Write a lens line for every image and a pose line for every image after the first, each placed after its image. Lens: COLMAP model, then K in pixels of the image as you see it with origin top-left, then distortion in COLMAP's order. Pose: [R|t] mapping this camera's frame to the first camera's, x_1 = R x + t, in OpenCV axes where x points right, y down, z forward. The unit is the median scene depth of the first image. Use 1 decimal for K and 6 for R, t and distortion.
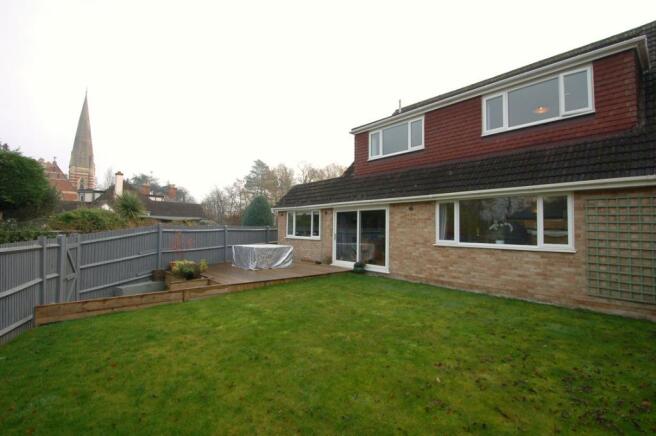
lens RADIAL K [[323.2, 0, 325.9], [0, 323.2, 218.6], [0, 0, 1]] dist [-0.001977, -0.000228]
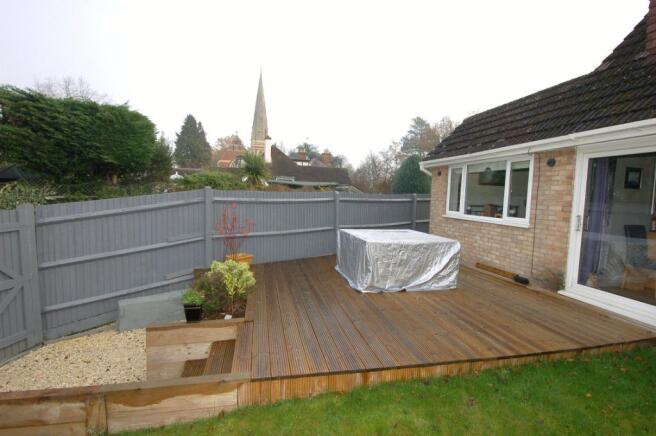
lens RADIAL K [[323.2, 0, 329.7], [0, 323.2, 217.3], [0, 0, 1]] dist [-0.001977, -0.000228]
pose [[0.888960, 0.044505, -0.455818, -0.051039], [-0.001293, 0.995507, 0.094677, 0.010606], [0.457983, -0.083575, 0.885023, 0.449104]]
